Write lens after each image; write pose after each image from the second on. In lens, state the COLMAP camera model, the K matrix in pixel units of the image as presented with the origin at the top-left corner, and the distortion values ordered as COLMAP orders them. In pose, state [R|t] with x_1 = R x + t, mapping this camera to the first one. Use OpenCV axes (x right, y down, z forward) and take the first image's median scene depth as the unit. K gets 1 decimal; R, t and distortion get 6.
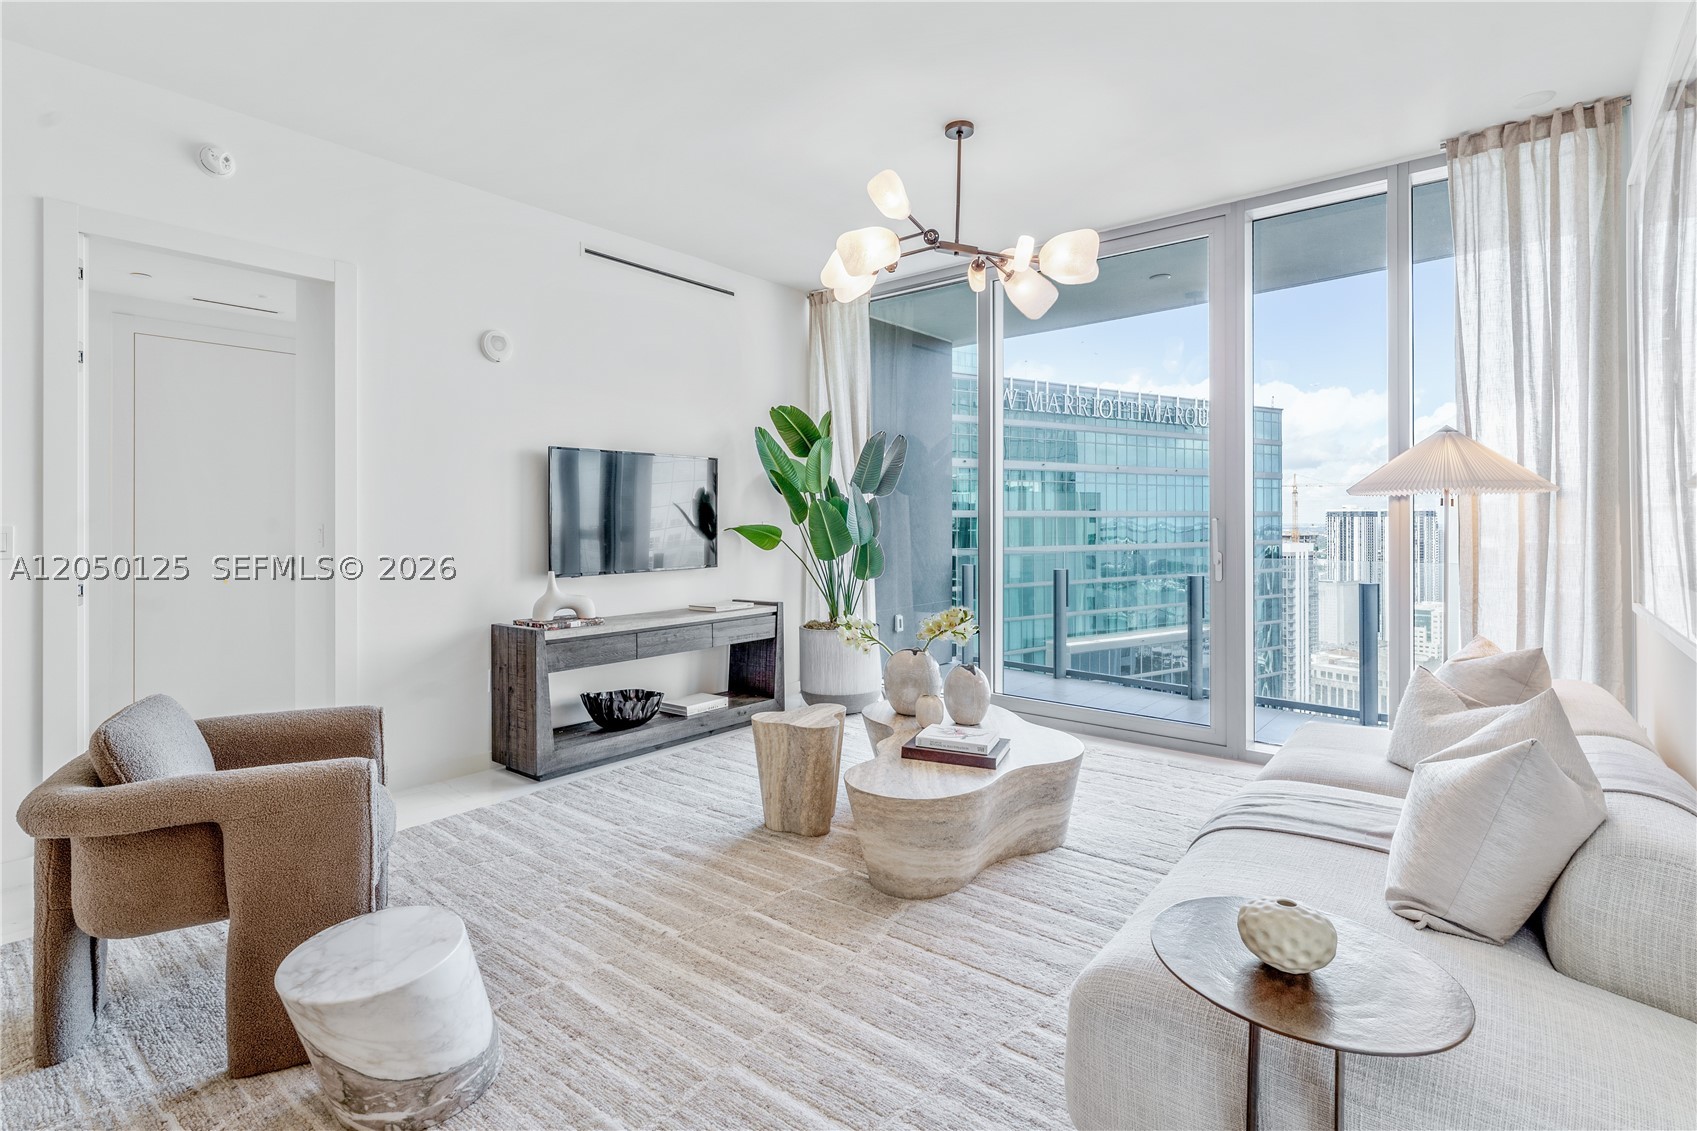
lens RADIAL K [[817.5, 0, 809.4], [0, 817.5, 515.8], [0, 0, 1]] dist [-0.001778, -0.000346]
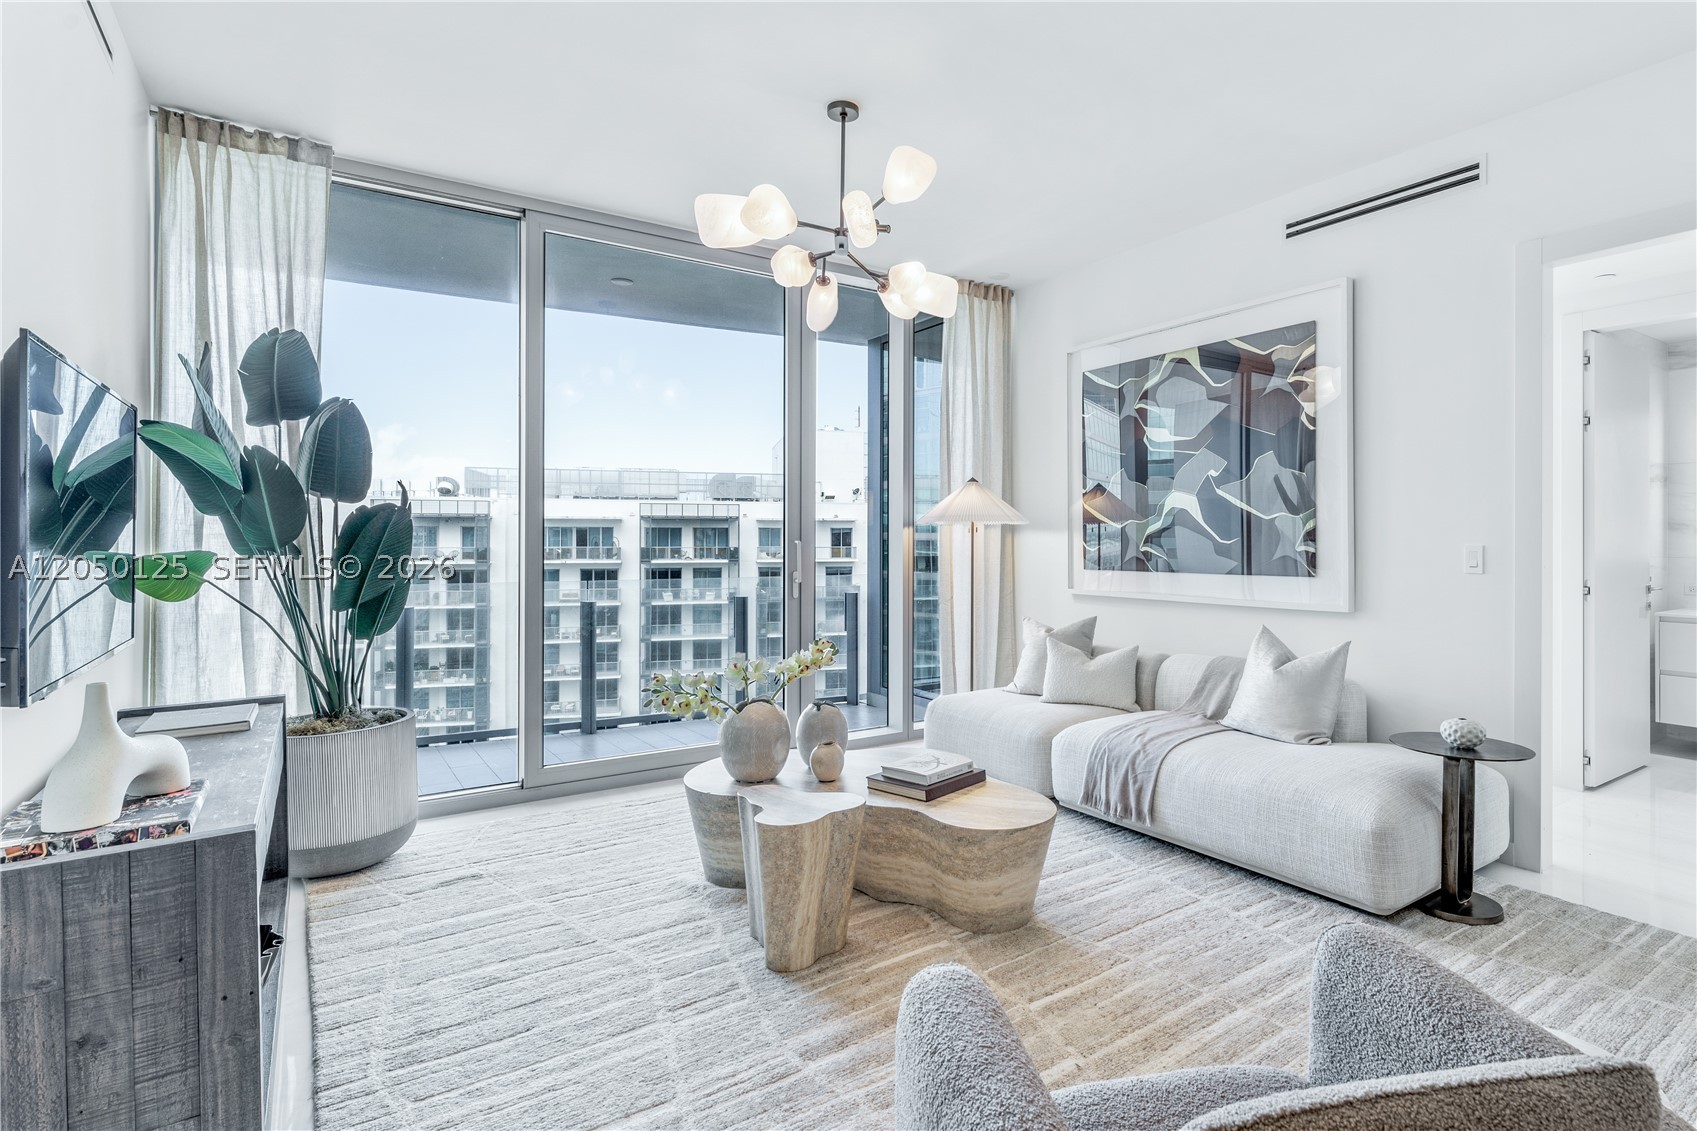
lens RADIAL K [[872.9, 0, 945.9], [0, 872.9, 539.9], [0, 0, 1]] dist [-0.000999, -0.000600]
pose [[0.234554, 0.002523, 0.972100, -0.777412], [-0.004342, 0.999989, -0.001547, 0.004087], [-0.972094, -0.003858, 0.234562, 0.703057]]
